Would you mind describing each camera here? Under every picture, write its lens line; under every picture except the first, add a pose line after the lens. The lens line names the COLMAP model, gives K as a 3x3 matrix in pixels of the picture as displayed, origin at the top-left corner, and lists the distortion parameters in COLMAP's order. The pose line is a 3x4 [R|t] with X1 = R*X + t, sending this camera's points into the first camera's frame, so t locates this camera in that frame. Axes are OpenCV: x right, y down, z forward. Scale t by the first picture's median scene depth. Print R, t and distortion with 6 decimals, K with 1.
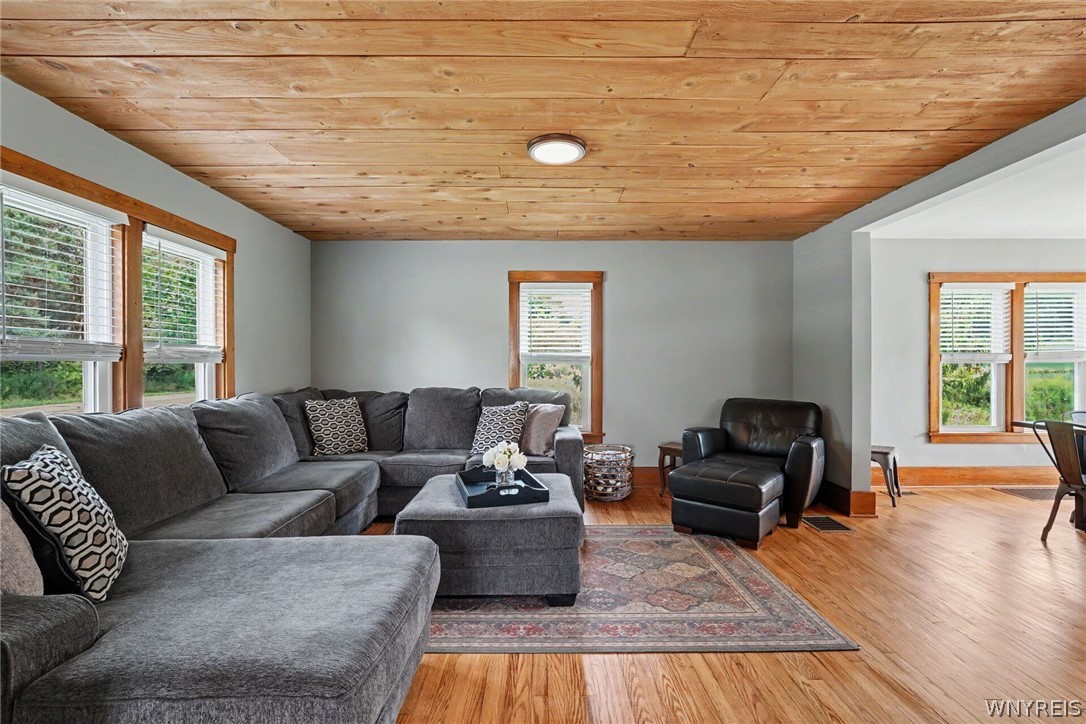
lens RADIAL K [[489.1, 0, 544.5], [0, 489.1, 361.6], [0, 0, 1]] dist [-0.021608, 0.011082]
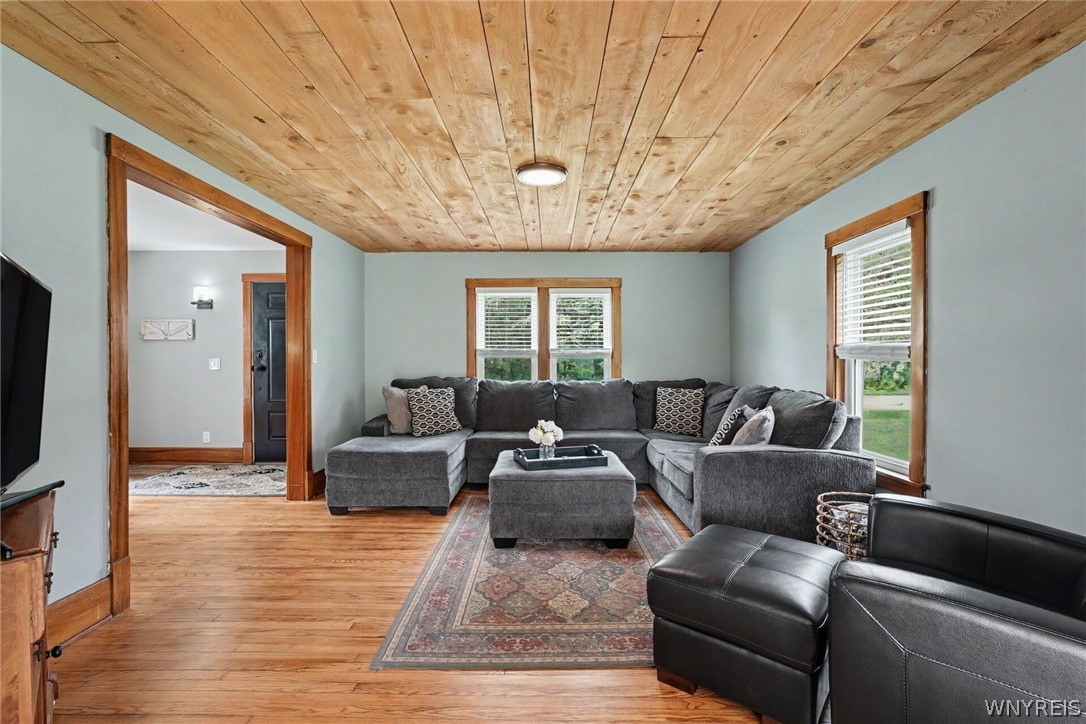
lens RADIAL K [[489.1, 0, 544.5], [0, 489.1, 361.6], [0, 0, 1]] dist [-0.021608, 0.011082]
pose [[-0.017659, 0.005787, -0.999827, 0.948573], [0.007182, 0.999958, 0.005661, 0.002247], [0.999818, -0.007081, -0.017700, 0.817910]]
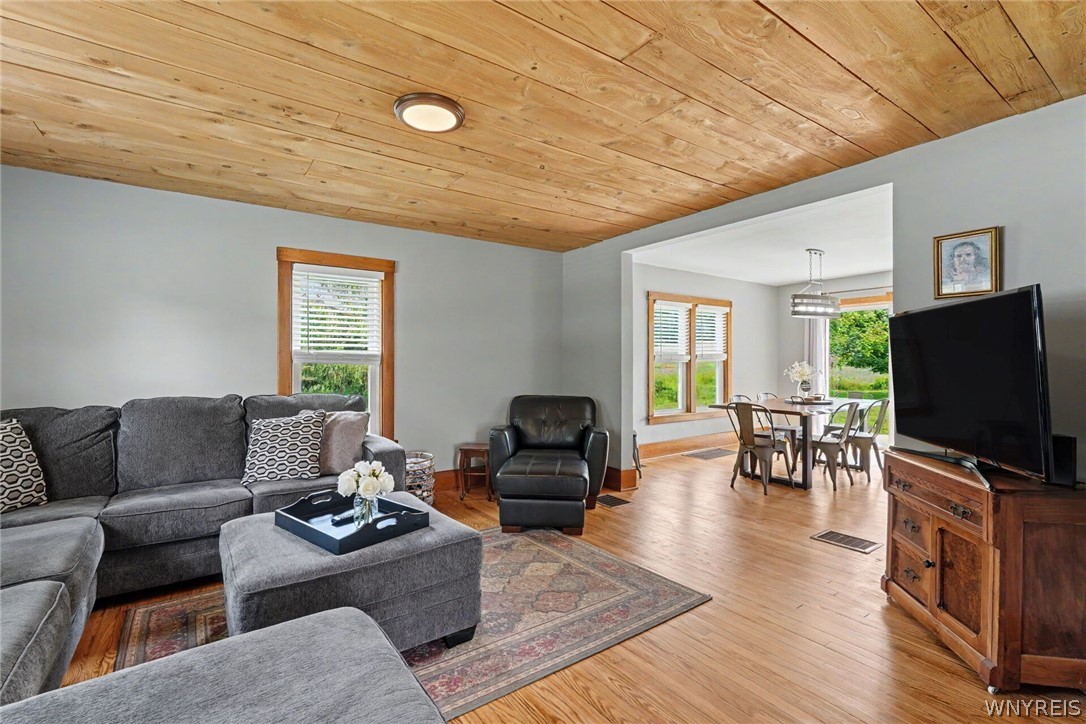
lens RADIAL K [[489.1, 0, 544.5], [0, 489.1, 361.6], [0, 0, 1]] dist [-0.021608, 0.011082]
pose [[0.819979, 0.000071, 0.572394, -0.238754], [-0.001812, 0.999995, 0.002471, -0.001856], [-0.572391, -0.003064, 0.819975, 0.145345]]
